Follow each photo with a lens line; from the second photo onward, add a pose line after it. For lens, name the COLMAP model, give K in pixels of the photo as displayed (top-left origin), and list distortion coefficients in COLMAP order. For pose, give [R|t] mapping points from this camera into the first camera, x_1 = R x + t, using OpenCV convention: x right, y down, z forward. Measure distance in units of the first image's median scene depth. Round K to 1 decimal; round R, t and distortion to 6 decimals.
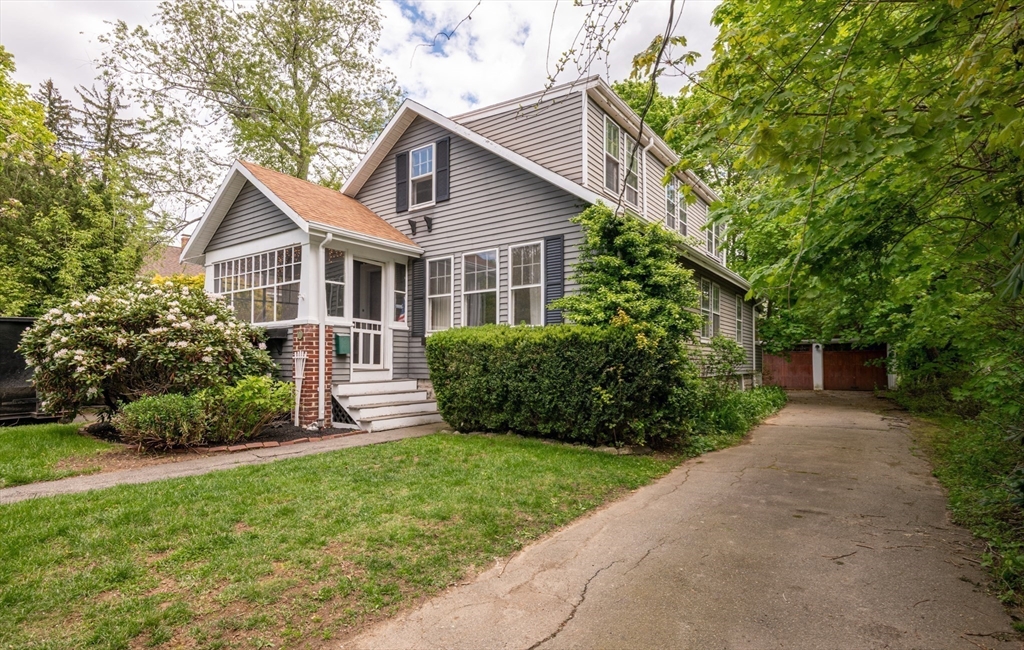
lens RADIAL K [[513.4, 0, 516.1], [0, 513.4, 346.6], [0, 0, 1]] dist [0.027551, -0.000094]
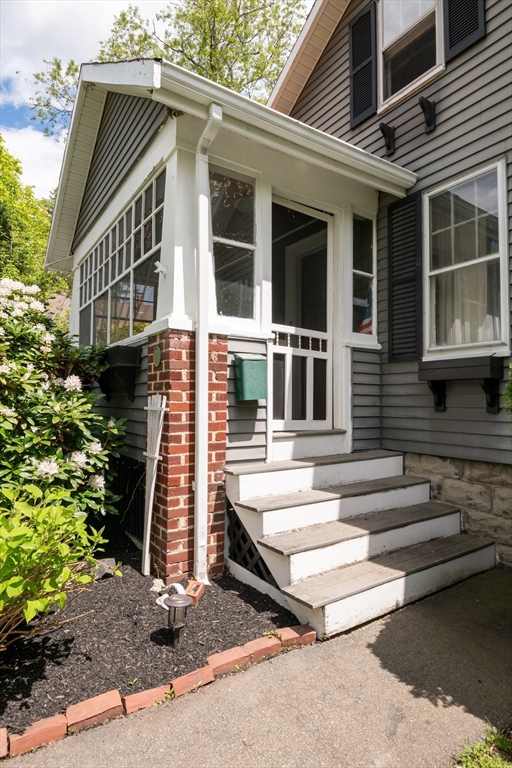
lens RADIAL K [[423.7, 0, 254.5], [0, 423.7, 383.9], [0, 0, 1]] dist [0.005802, 0.000499]
pose [[0.935703, -0.008673, -0.352681, -0.186978], [0.005931, 0.999943, -0.008856, 0.003201], [0.352738, 0.006195, 0.935702, 0.603725]]
